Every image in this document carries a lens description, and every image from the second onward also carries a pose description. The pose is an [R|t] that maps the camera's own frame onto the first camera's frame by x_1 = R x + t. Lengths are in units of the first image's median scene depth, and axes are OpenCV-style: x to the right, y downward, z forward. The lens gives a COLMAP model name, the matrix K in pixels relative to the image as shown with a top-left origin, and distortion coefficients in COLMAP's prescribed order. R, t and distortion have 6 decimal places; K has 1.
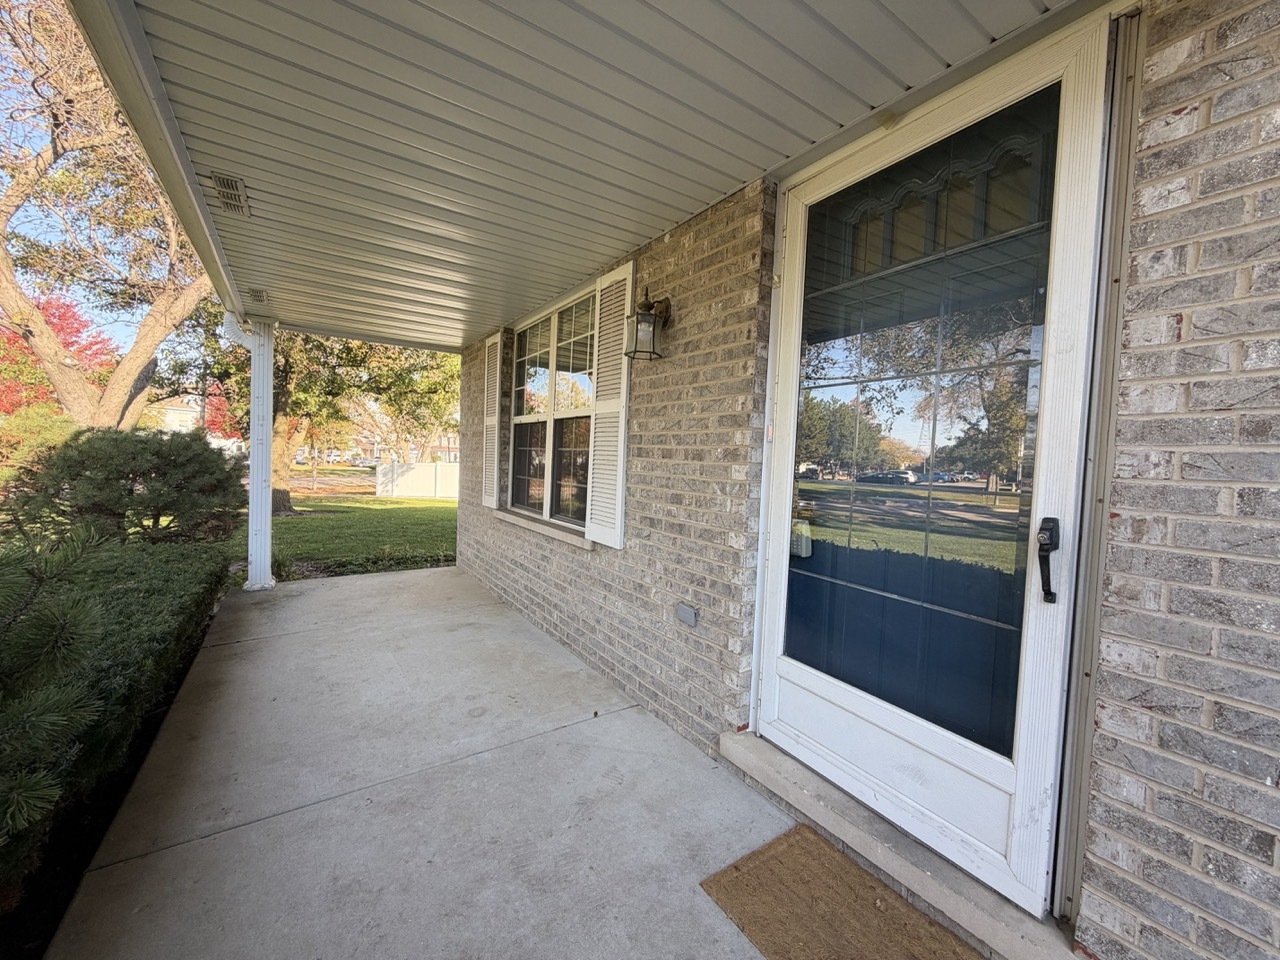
lens RADIAL K [[508.1, 0, 637.8], [0, 508.1, 479.6], [0, 0, 1]] dist [-0.004486, -0.001566]
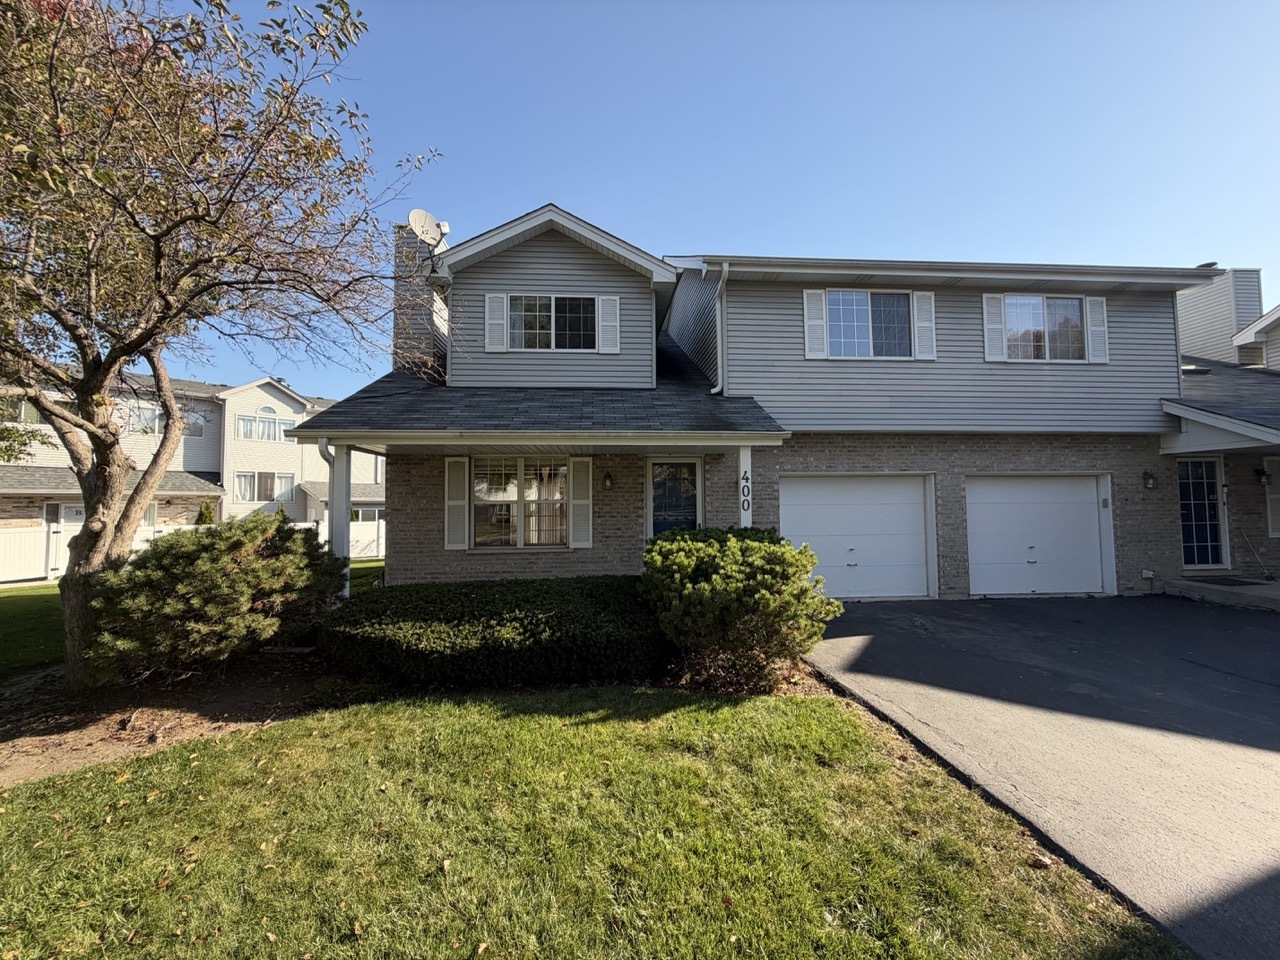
lens RADIAL K [[508.1, 0, 639.4], [0, 508.1, 482.8], [0, 0, 1]] dist [-0.004486, -0.001566]
pose [[0.483092, 0.005991, 0.875549, -3.090848], [0.062236, 0.997212, -0.041163, -0.133468], [-0.873355, 0.074376, 0.481372, -0.925924]]
